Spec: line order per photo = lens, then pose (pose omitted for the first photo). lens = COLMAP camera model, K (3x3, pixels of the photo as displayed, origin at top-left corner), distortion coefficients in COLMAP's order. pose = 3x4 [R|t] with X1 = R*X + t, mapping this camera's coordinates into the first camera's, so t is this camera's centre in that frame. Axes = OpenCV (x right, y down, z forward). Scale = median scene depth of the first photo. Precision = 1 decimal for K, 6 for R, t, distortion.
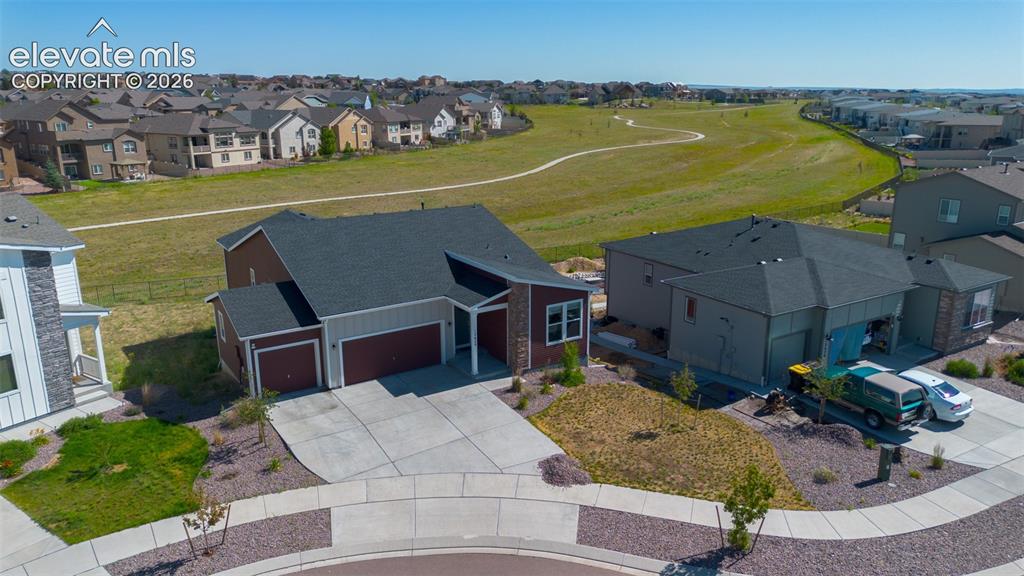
lens RADIAL K [[720.0, 0, 517.7], [0, 720.0, 288.2], [0, 0, 1]] dist [0.063526, -0.057369]
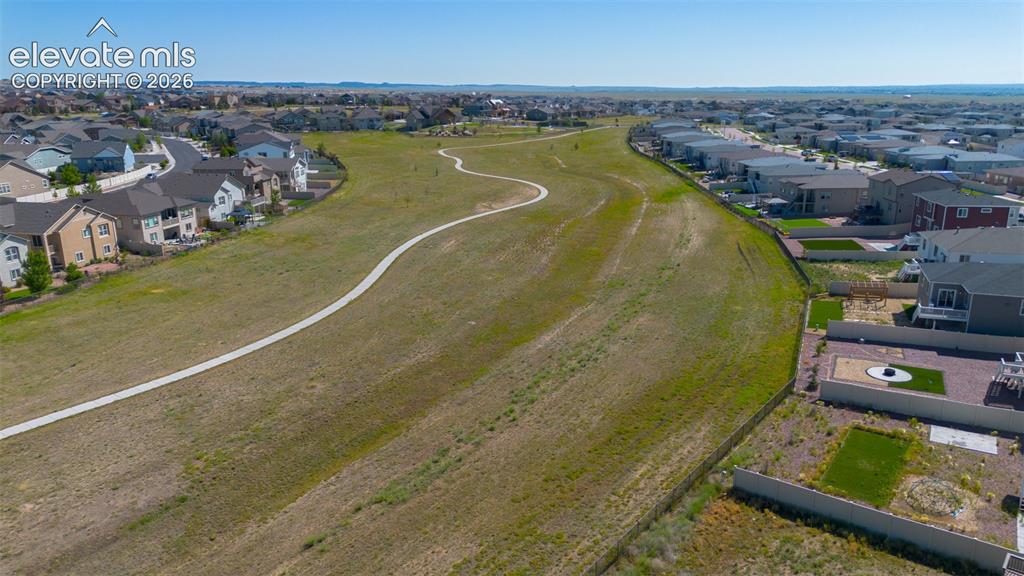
lens RADIAL K [[720.0, 0, 519.8], [0, 720.0, 294.9], [0, 0, 1]] dist [0.063526, -0.057369]
pose [[0.968290, -0.077857, 0.237388, 0.006848], [0.075798, 0.996964, 0.017805, -0.117812], [-0.238053, 0.000753, 0.971252, 0.176388]]
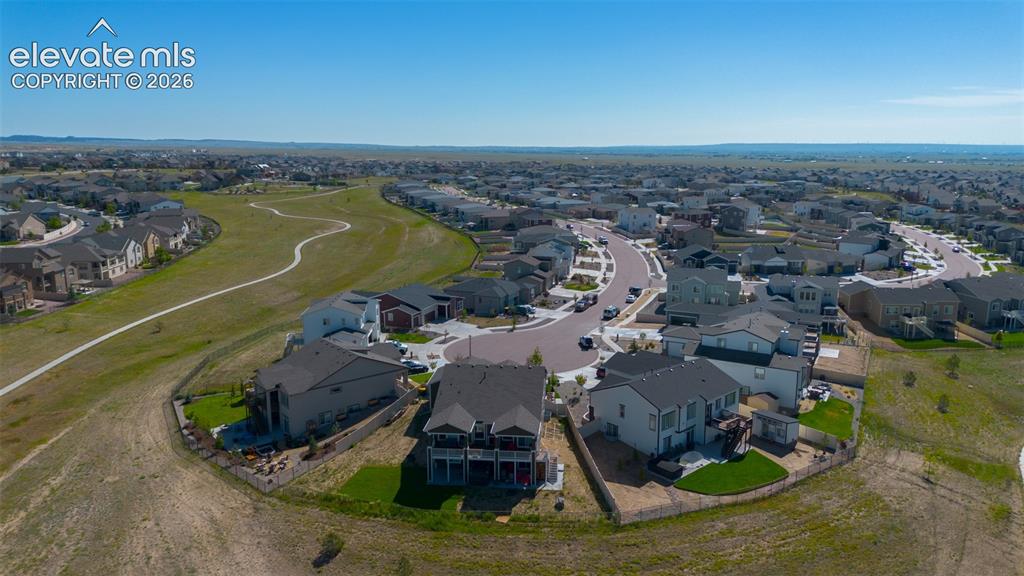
lens RADIAL K [[720.0, 0, 515.9], [0, 720.0, 283.5], [0, 0, 1]] dist [0.063526, -0.057369]
pose [[0.815751, -0.110237, 0.567802, -0.397600], [0.154036, 0.987623, -0.029557, 0.017372], [-0.557516, 0.111574, 0.822635, -0.526062]]
